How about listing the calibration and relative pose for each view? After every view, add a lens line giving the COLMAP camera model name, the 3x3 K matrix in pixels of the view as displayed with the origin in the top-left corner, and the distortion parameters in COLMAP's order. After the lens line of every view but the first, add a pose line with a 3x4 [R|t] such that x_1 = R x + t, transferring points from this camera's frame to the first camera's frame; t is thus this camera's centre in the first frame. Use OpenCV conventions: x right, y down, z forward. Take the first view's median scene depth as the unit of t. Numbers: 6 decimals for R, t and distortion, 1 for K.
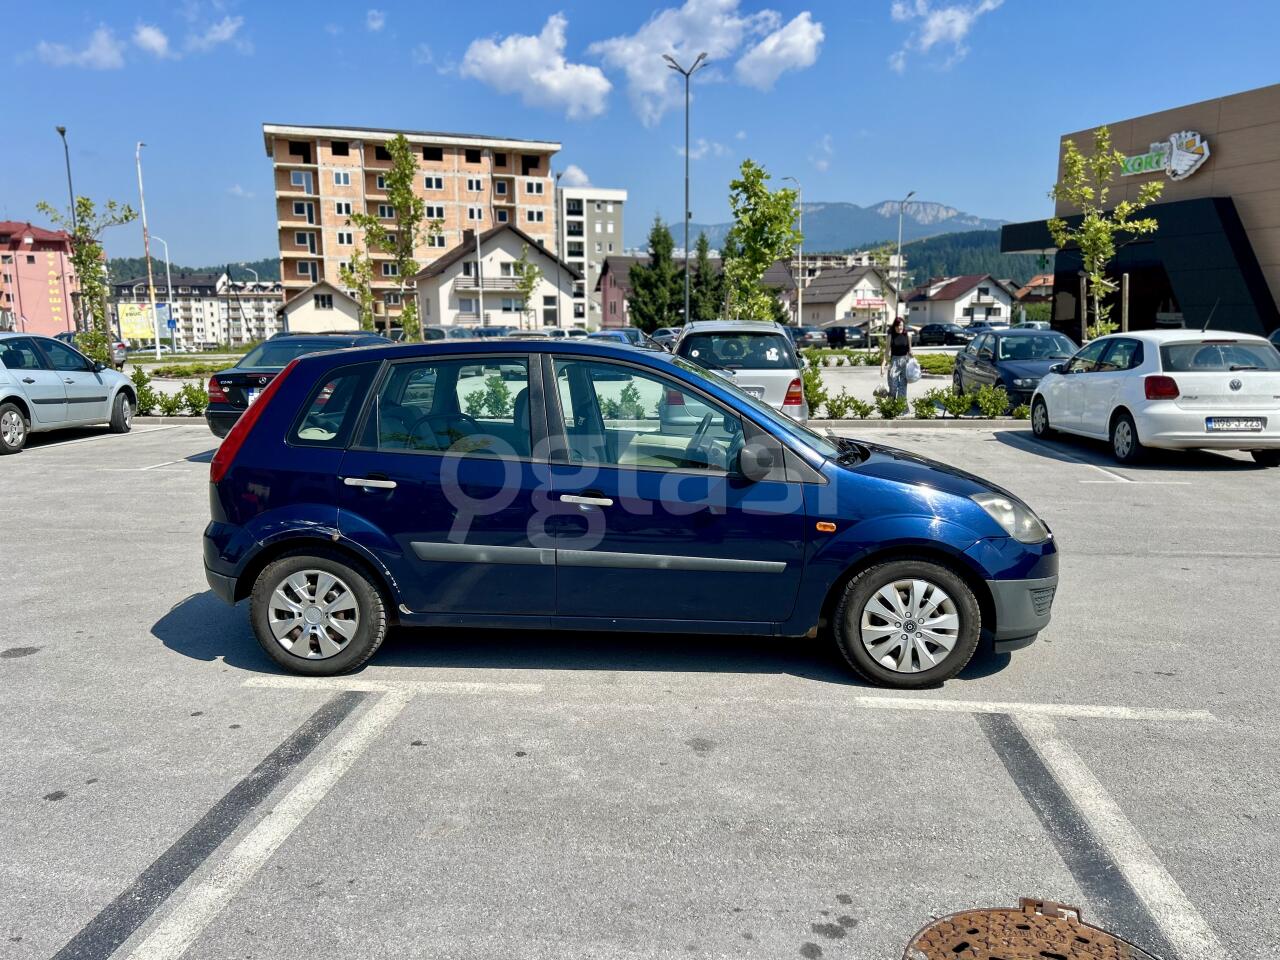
lens RADIAL K [[953.5, 0, 636.6], [0, 953.5, 495.0], [0, 0, 1]] dist [0.051268, -0.049323]
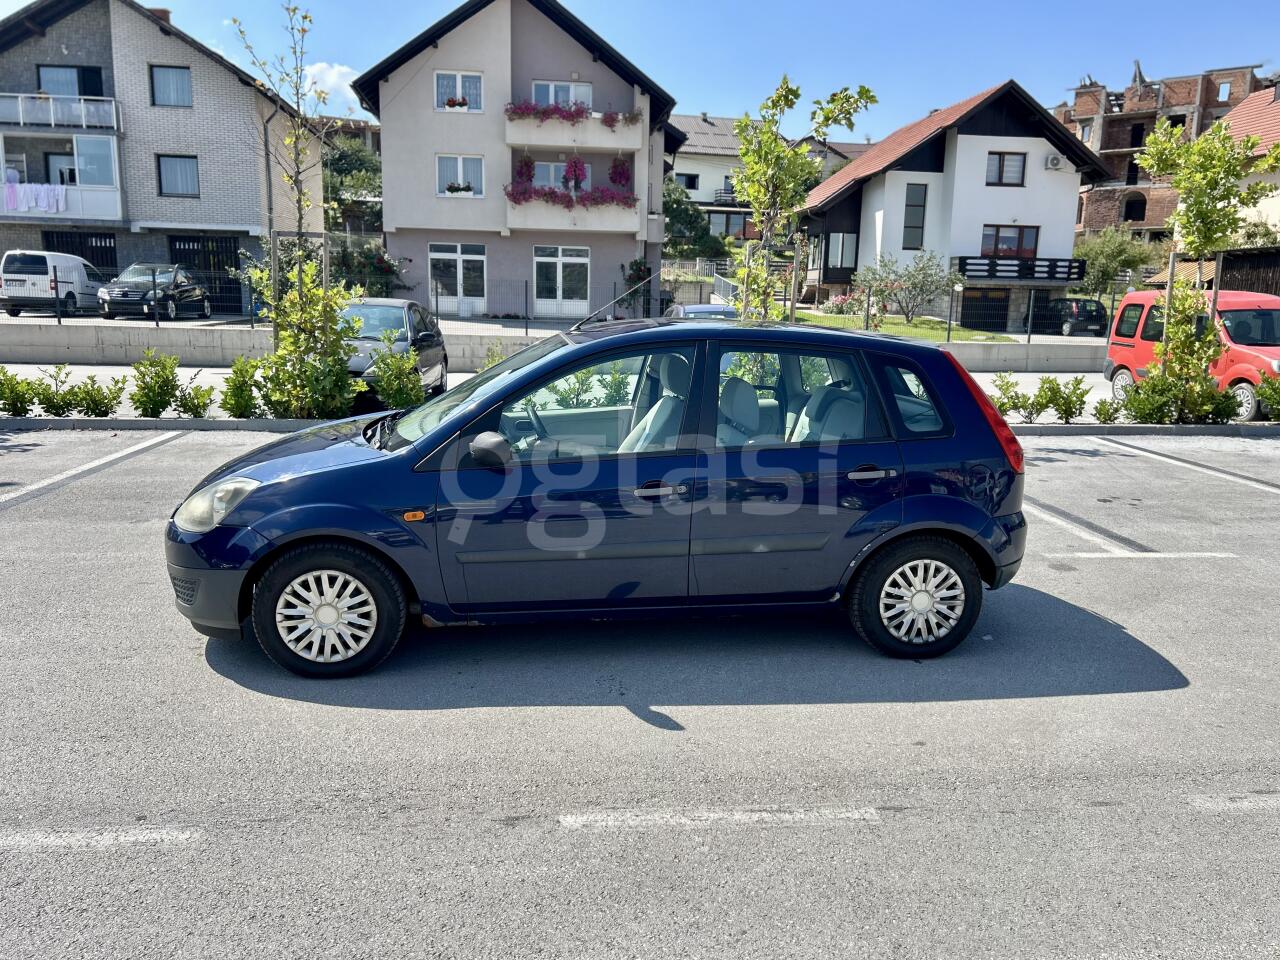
lens RADIAL K [[963.1, 0, 640.0], [0, 963.1, 480.0], [0, 0, 1]] dist [0.061648, -0.069318]
pose [[-0.980092, 0.016558, -0.197851, 0.016297], [-0.054908, 0.935044, 0.350253, -0.036170], [0.190799, 0.354144, -0.915521, 0.199786]]
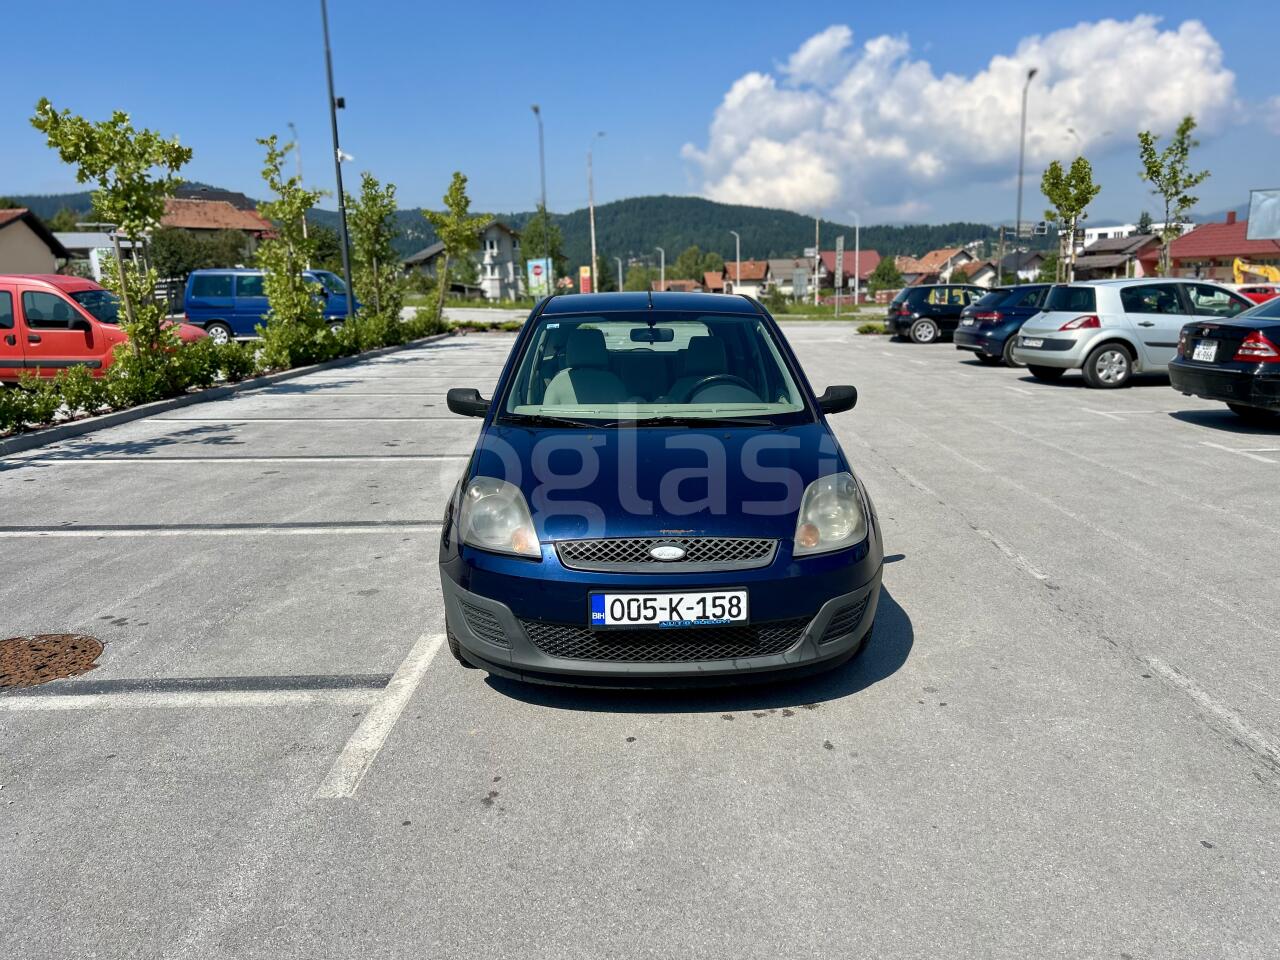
lens RADIAL K [[965.2, 0, 640.0], [0, 965.2, 480.0], [0, 0, 1]] dist [0.044915, -0.032702]
pose [[0.083332, 0.194811, -0.977294, 0.107672], [-0.153835, 0.971464, 0.180532, -0.015496], [0.984576, 0.135297, 0.110923, 0.091354]]
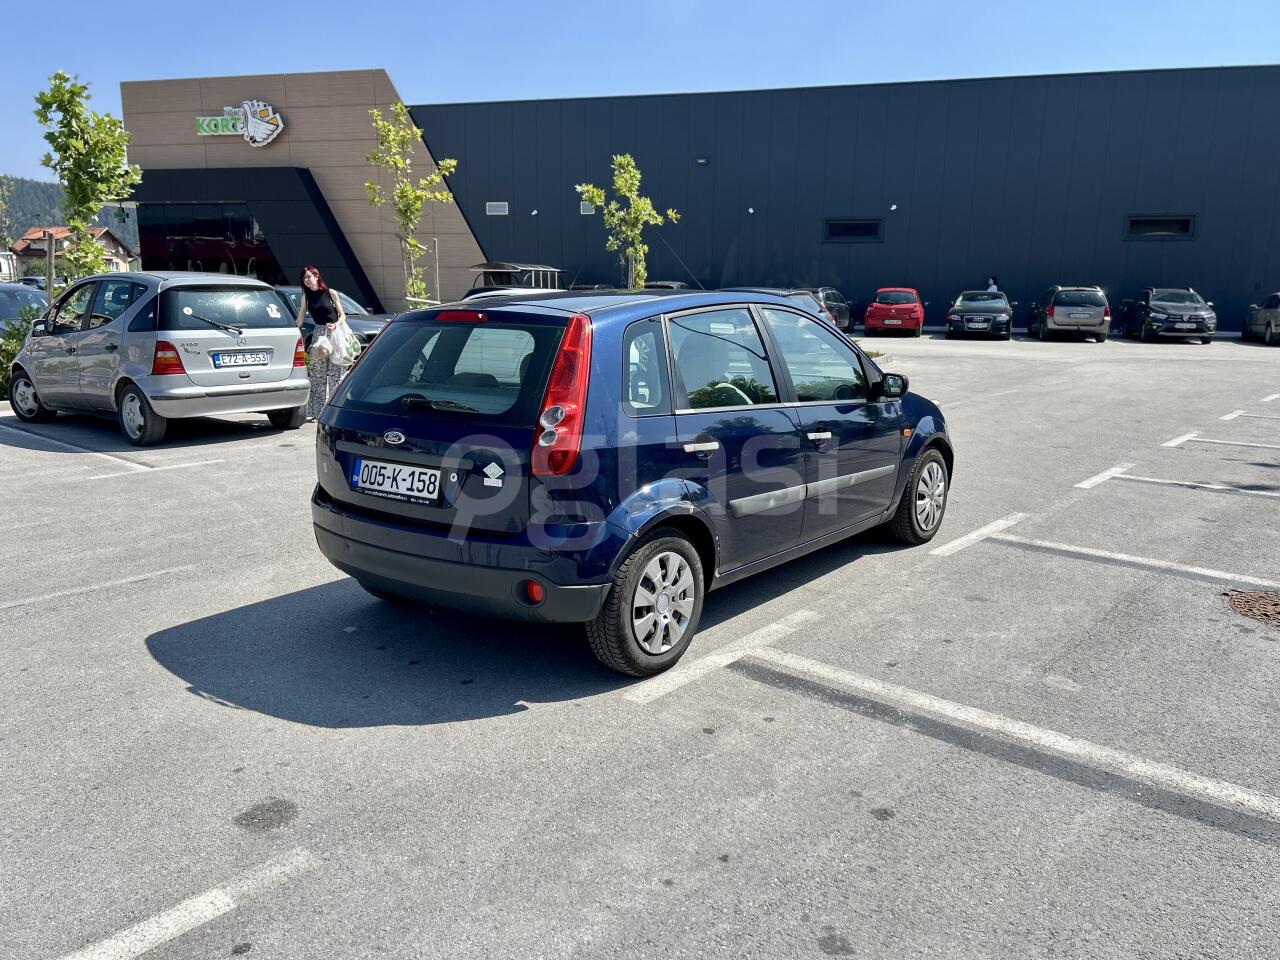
lens RADIAL K [[963.1, 0, 640.0], [0, 963.1, 480.0], [0, 0, 1]] dist [0.061648, -0.069318]
pose [[0.576097, -0.155481, 0.802458, -0.093996], [0.136357, 0.986266, 0.093202, -0.006524], [-0.805928, 0.055727, 0.589385, 0.043831]]
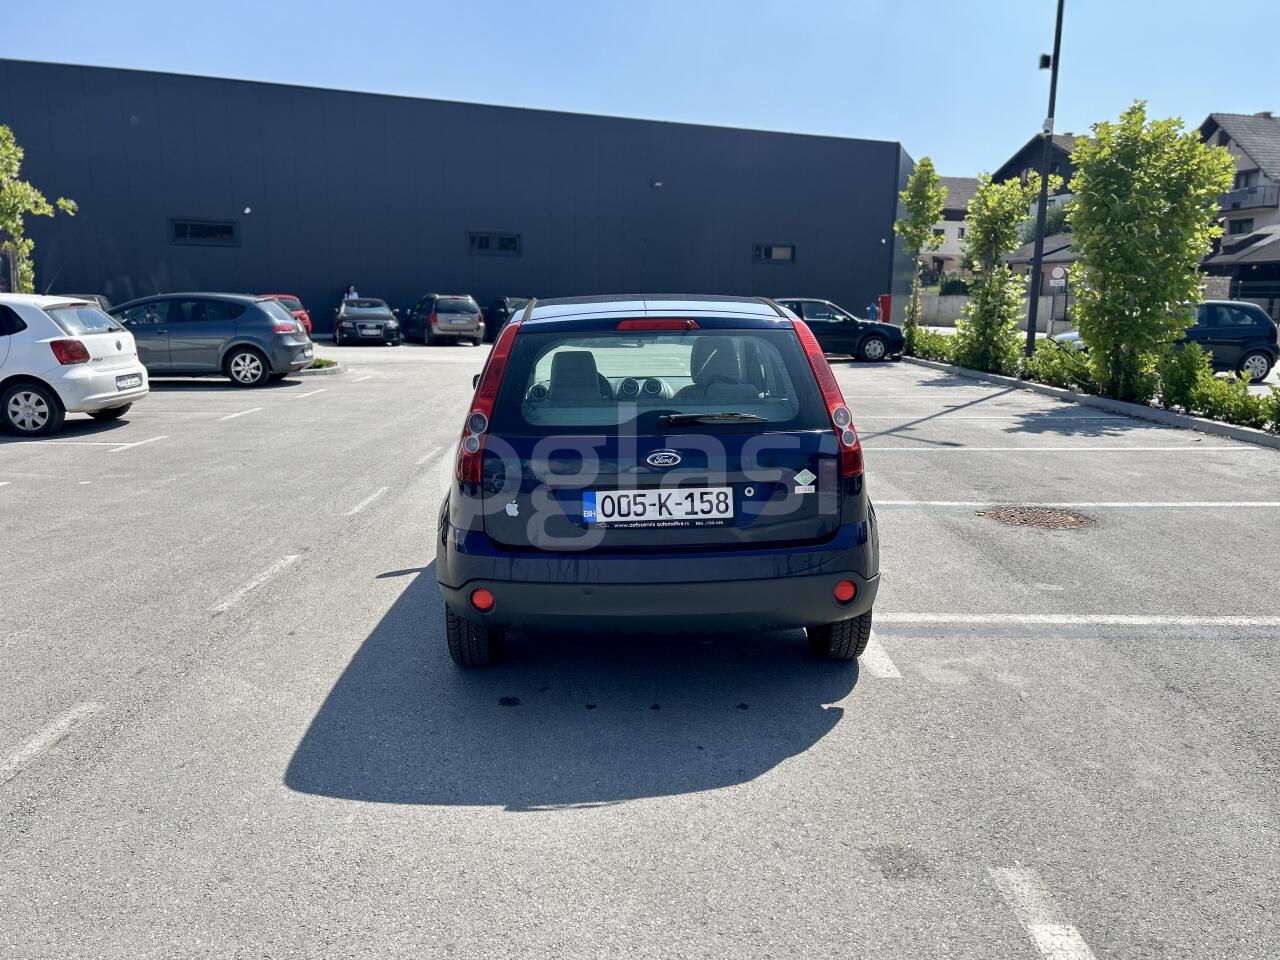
lens RADIAL K [[963.1, 0, 640.0], [0, 963.1, 480.0], [0, 0, 1]] dist [0.061648, -0.069318]
pose [[-0.096639, -0.182599, 0.978426, -0.110764], [0.169127, 0.965719, 0.196932, -0.017941], [-0.980845, 0.184509, -0.062444, 0.112110]]
